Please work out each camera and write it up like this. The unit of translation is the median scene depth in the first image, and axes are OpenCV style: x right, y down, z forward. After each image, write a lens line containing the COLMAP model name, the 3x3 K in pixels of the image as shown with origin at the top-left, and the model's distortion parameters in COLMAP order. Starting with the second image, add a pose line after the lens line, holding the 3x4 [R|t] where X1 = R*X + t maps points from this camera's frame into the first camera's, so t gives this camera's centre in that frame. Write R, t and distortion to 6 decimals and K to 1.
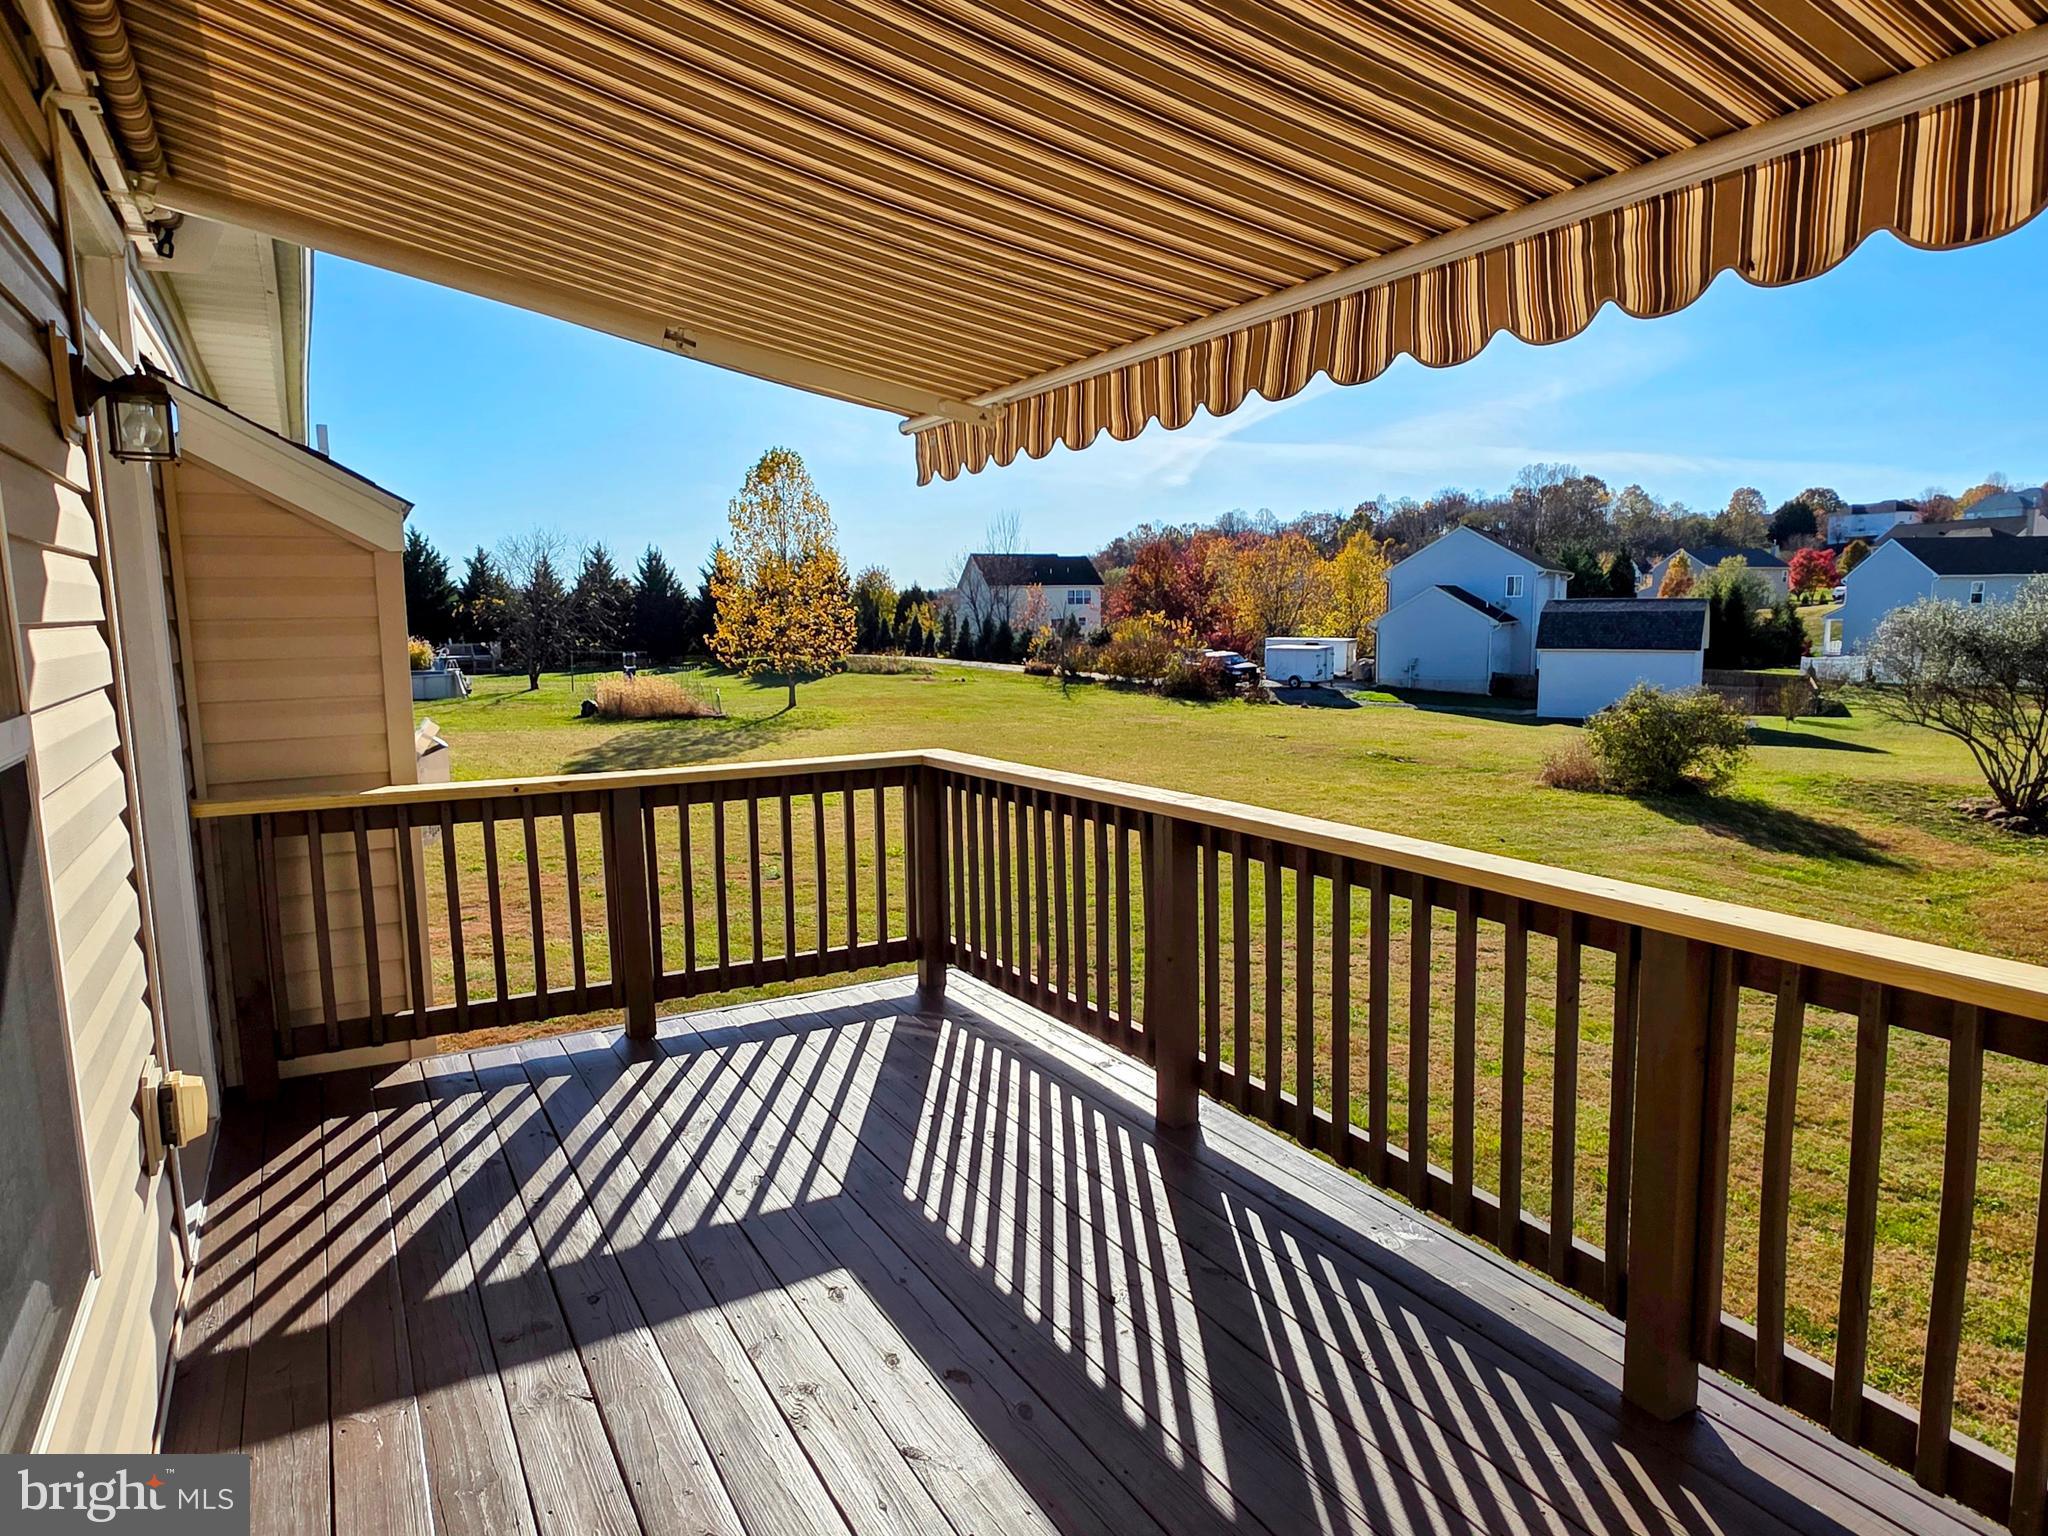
lens RADIAL K [[1215.3, 0, 1032.6], [0, 1215.3, 773.5], [0, 0, 1]] dist [0.004544, -0.002714]
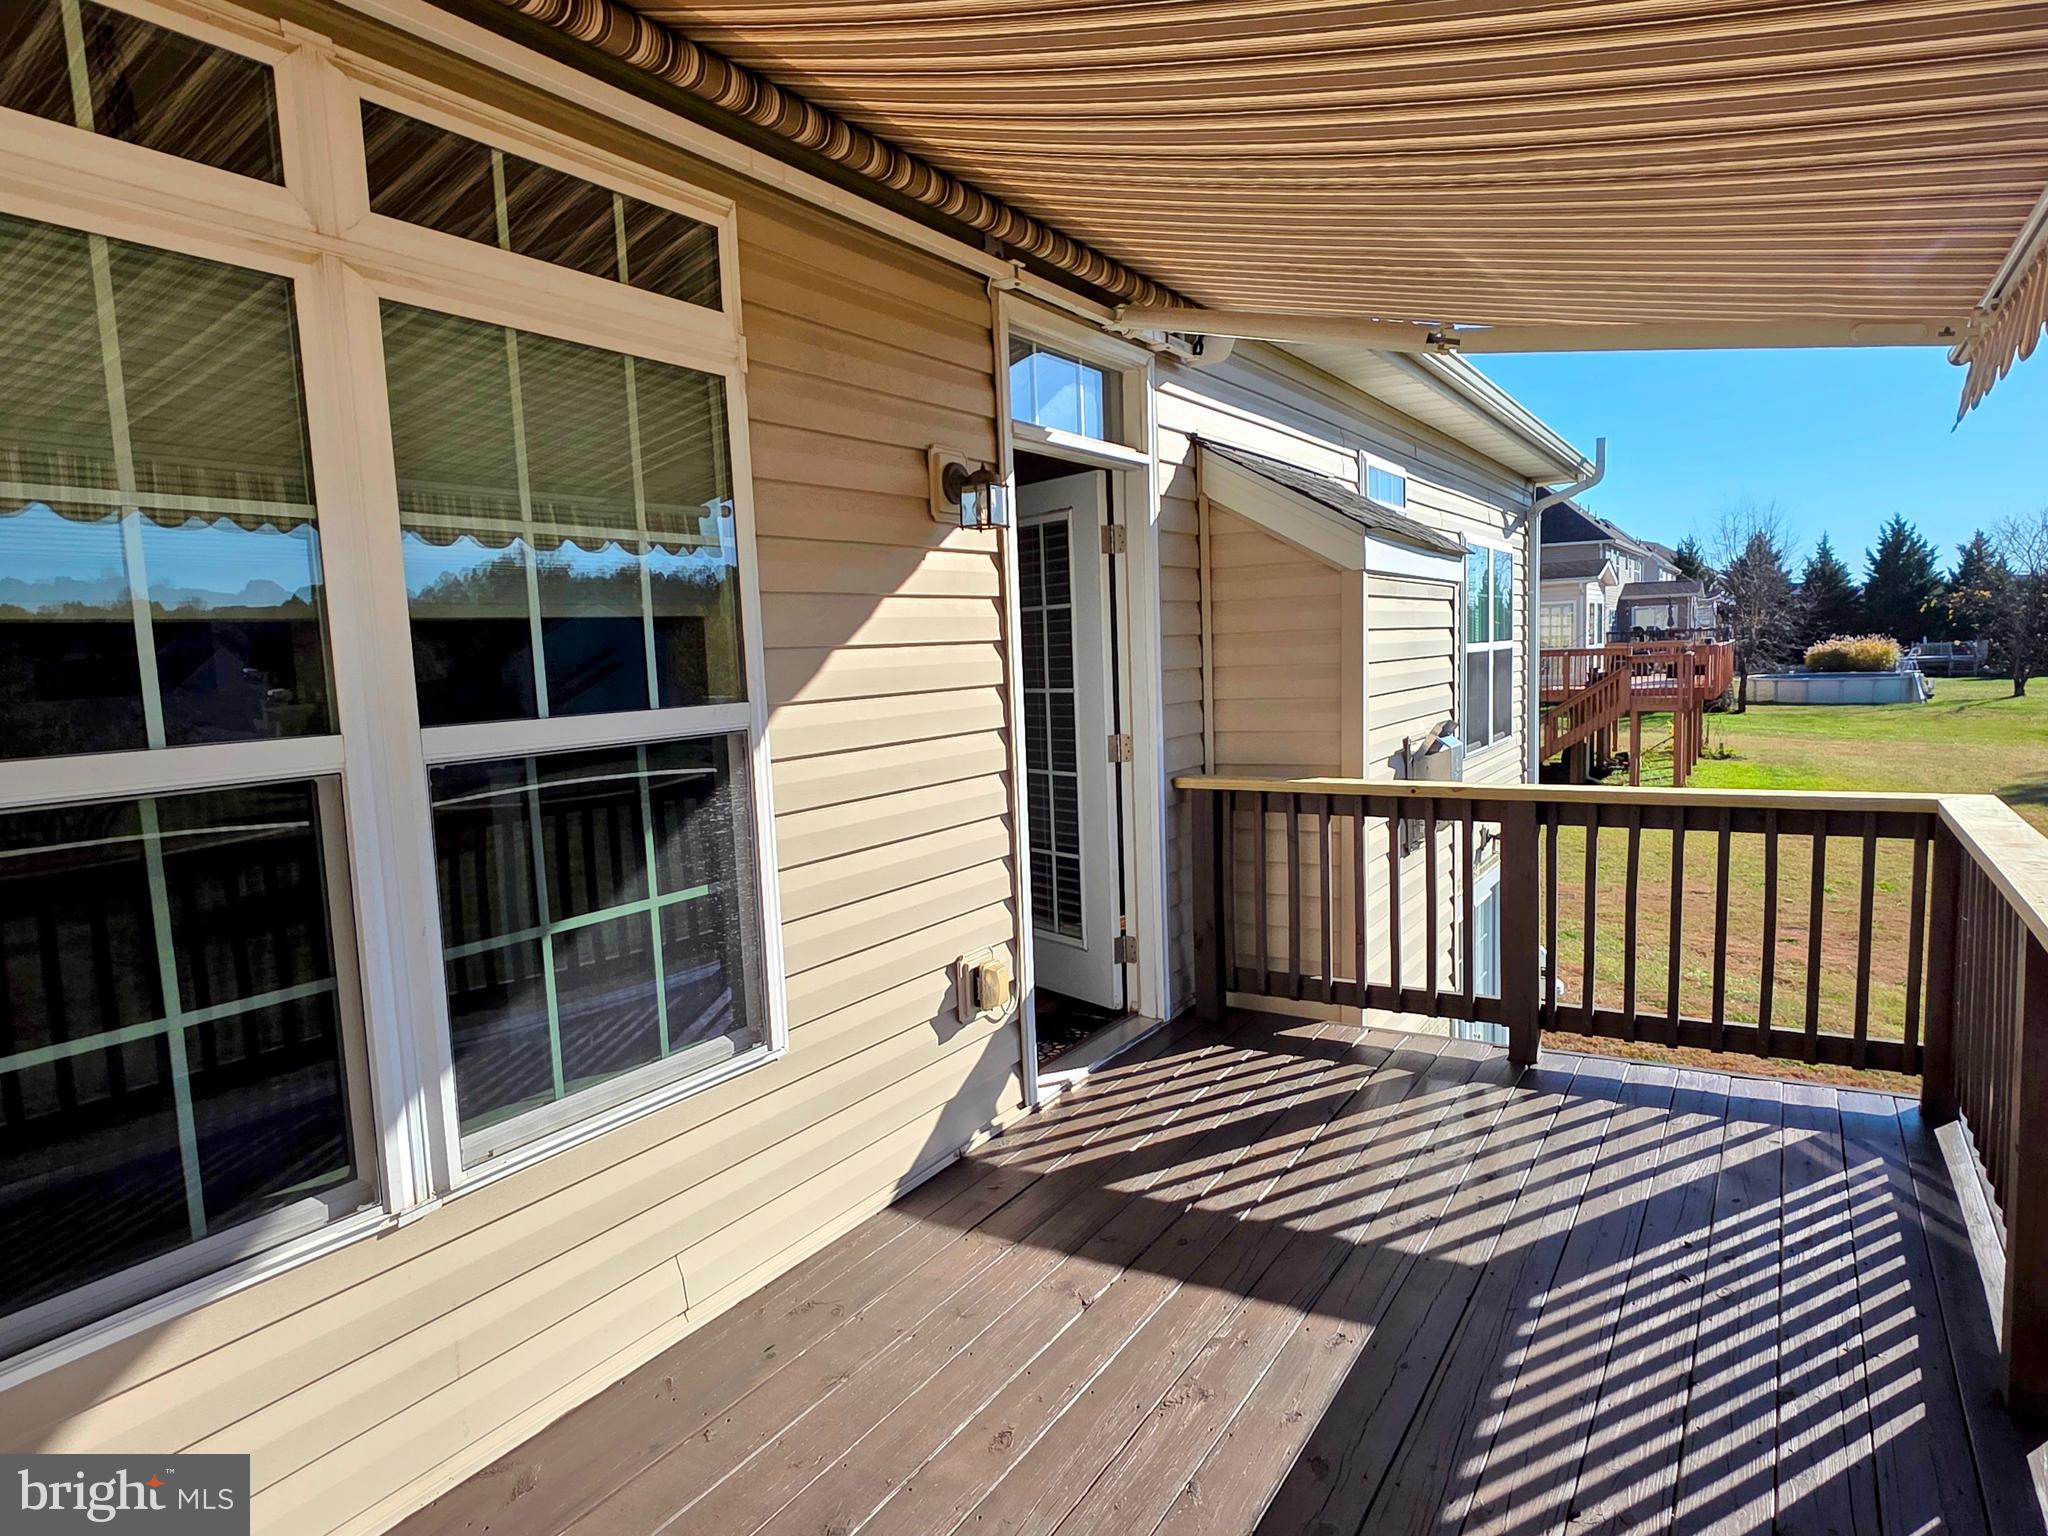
lens RADIAL K [[1222.3, 0, 1024.0], [0, 1222.3, 768.0], [0, 0, 1]] dist [-0.001950, -0.000863]
pose [[0.510965, 0.081419, -0.855737, 0.288649], [-0.084498, 0.995440, 0.044257, -0.023687], [0.855439, 0.049694, 0.515515, 0.158669]]
